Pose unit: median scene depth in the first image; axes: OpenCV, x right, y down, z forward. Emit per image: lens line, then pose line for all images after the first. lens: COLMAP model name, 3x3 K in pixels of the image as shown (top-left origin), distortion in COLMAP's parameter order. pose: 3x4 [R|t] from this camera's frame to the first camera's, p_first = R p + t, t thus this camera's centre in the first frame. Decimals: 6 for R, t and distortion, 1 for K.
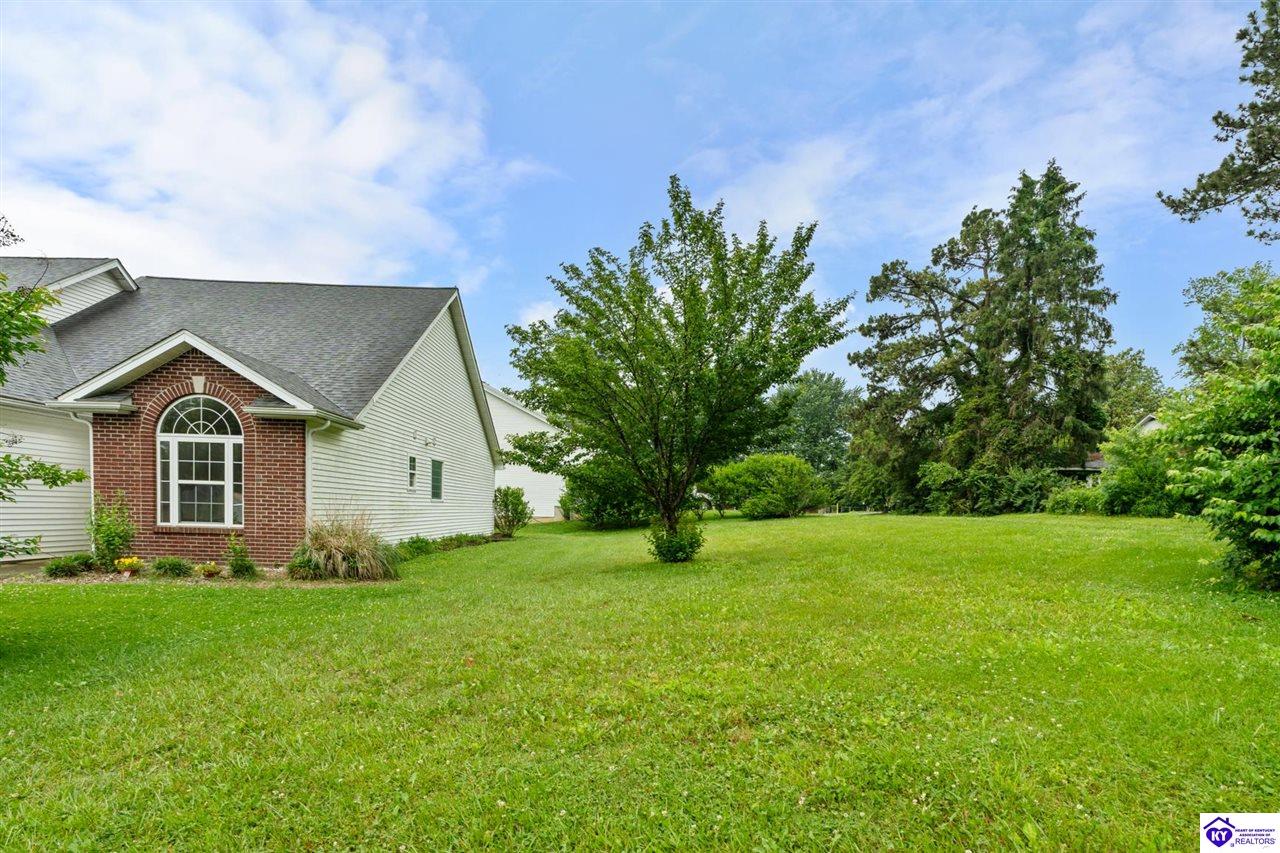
lens RADIAL K [[663.8, 0, 656.5], [0, 663.8, 542.3], [0, 0, 1]] dist [-0.001595, -0.000343]
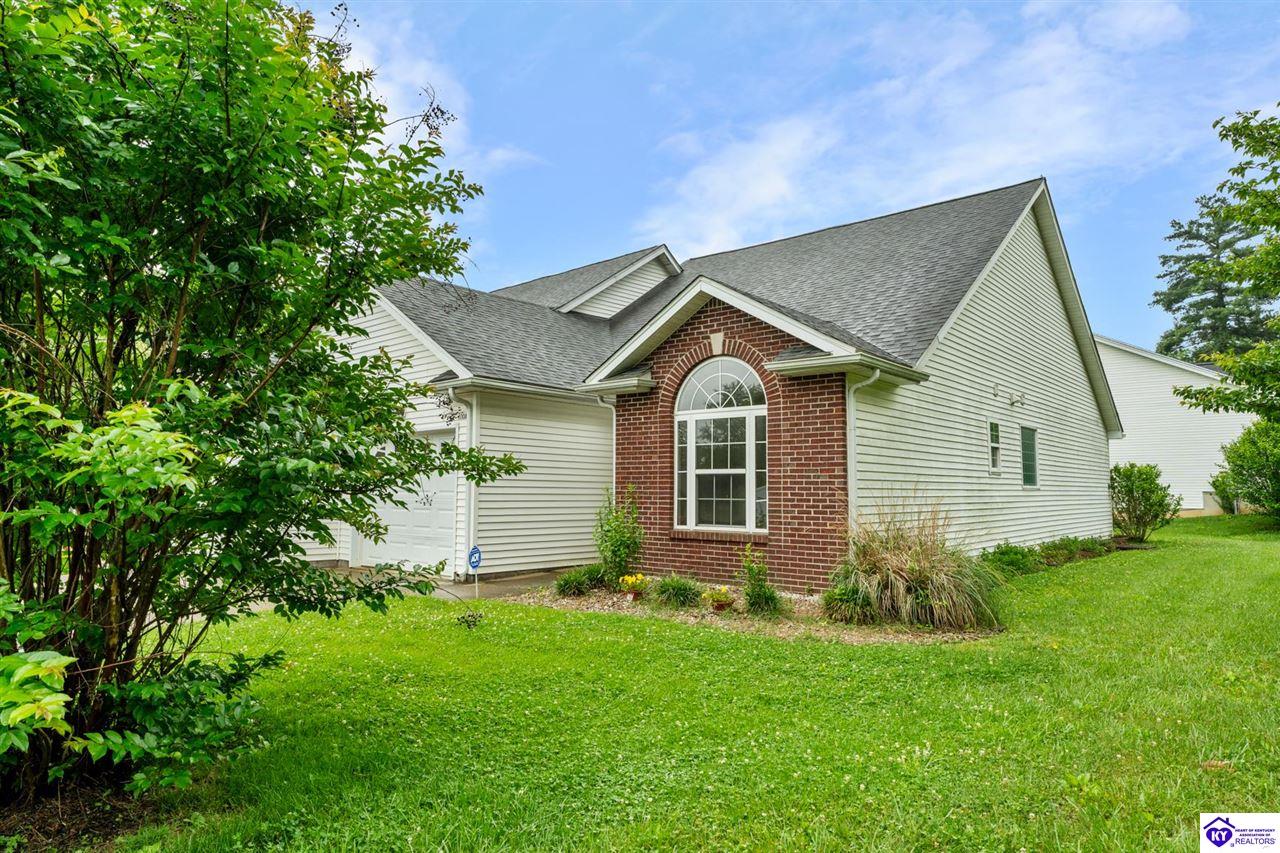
lens RADIAL K [[783.1, 0, 640.0], [0, 783.1, 426.5], [0, 0, 1]] dist [-0.002625, -0.001174]
pose [[0.733996, -0.079356, -0.674502, -0.152726], [-0.017395, 0.990628, -0.135479, -0.019347], [0.678931, 0.111174, 0.725736, 0.292232]]
